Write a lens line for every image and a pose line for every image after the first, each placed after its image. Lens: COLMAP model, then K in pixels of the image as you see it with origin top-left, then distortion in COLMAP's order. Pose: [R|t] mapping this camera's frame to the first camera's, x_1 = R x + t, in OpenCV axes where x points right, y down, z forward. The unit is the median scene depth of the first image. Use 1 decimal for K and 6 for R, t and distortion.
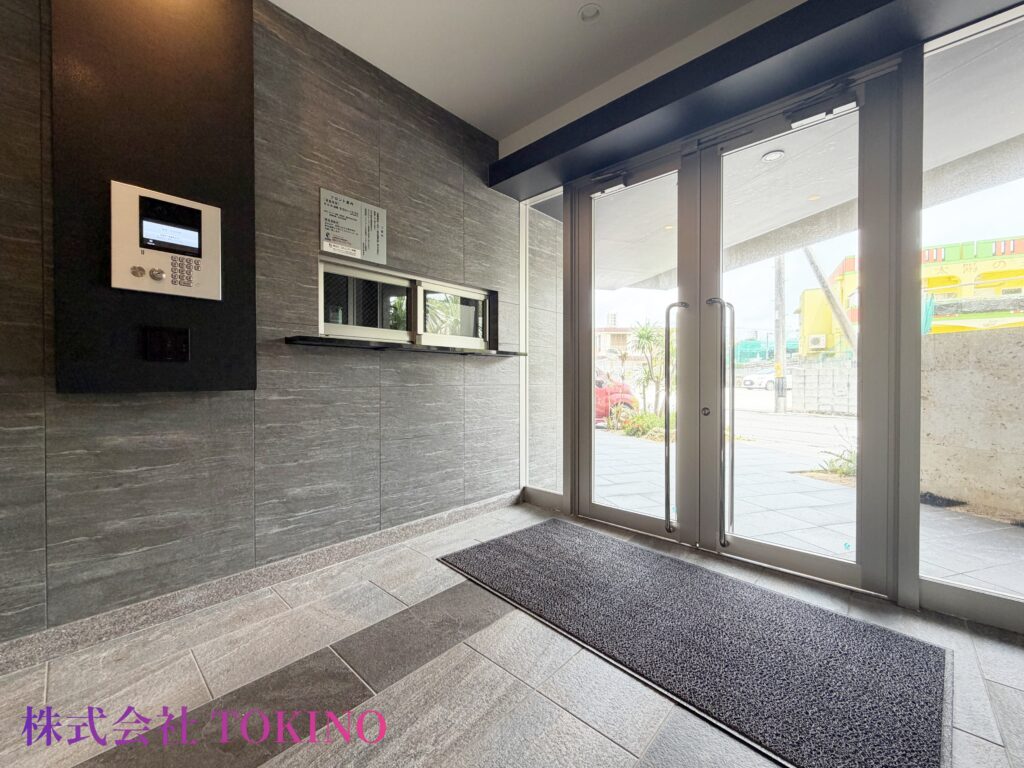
lens RADIAL K [[408.7, 0, 509.4], [0, 408.7, 383.9], [0, 0, 1]] dist [-0.001146, -0.000268]
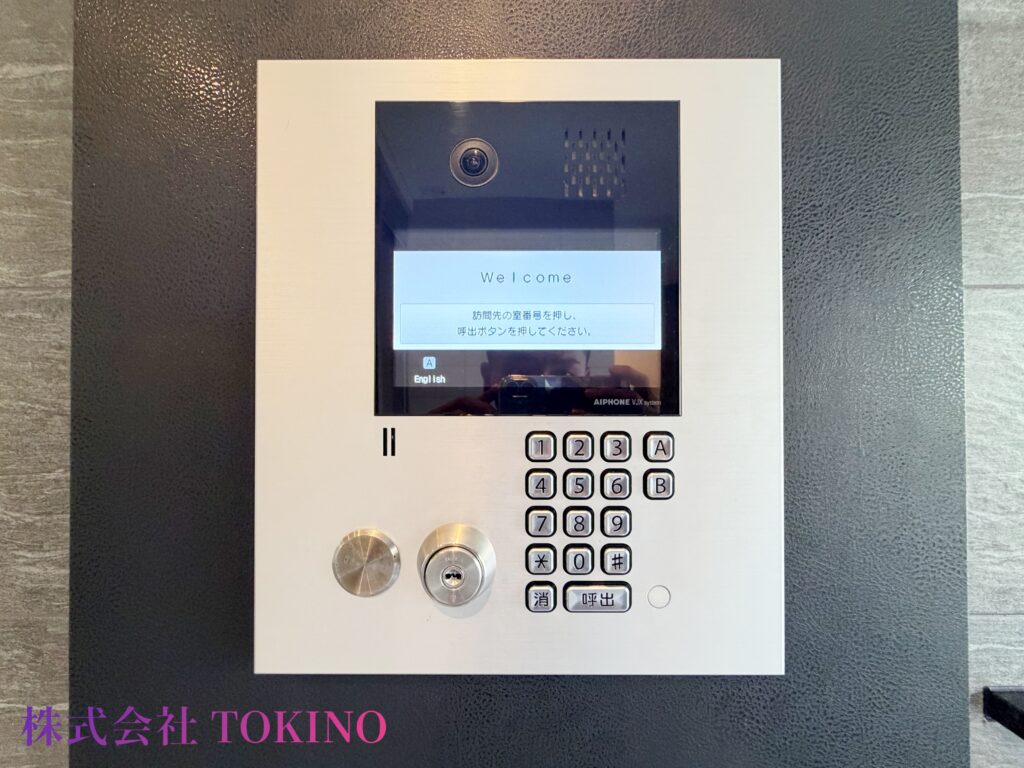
lens RADIAL K [[408.7, 0, 509.4], [0, 408.7, 383.9], [0, 0, 1]] dist [-0.001146, -0.000268]
pose [[0.681636, -0.001621, -0.731689, -0.530089], [-0.012571, 0.999824, -0.013926, -0.244709], [0.731583, 0.018691, 0.681496, 0.656426]]
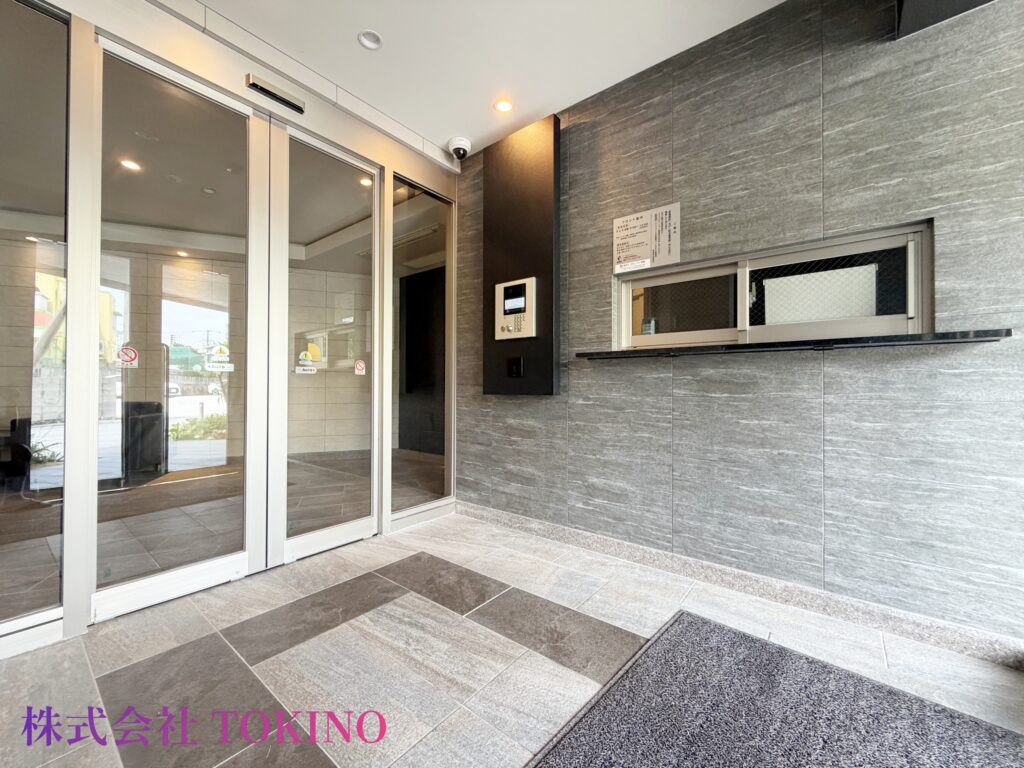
lens RADIAL K [[408.7, 0, 509.4], [0, 408.7, 383.9], [0, 0, 1]] dist [-0.001146, -0.000268]
pose [[0.072498, -0.007859, -0.997338, 0.649841], [-0.012597, 0.999882, -0.008795, -0.008948], [0.997289, 0.013201, 0.072391, 0.635079]]
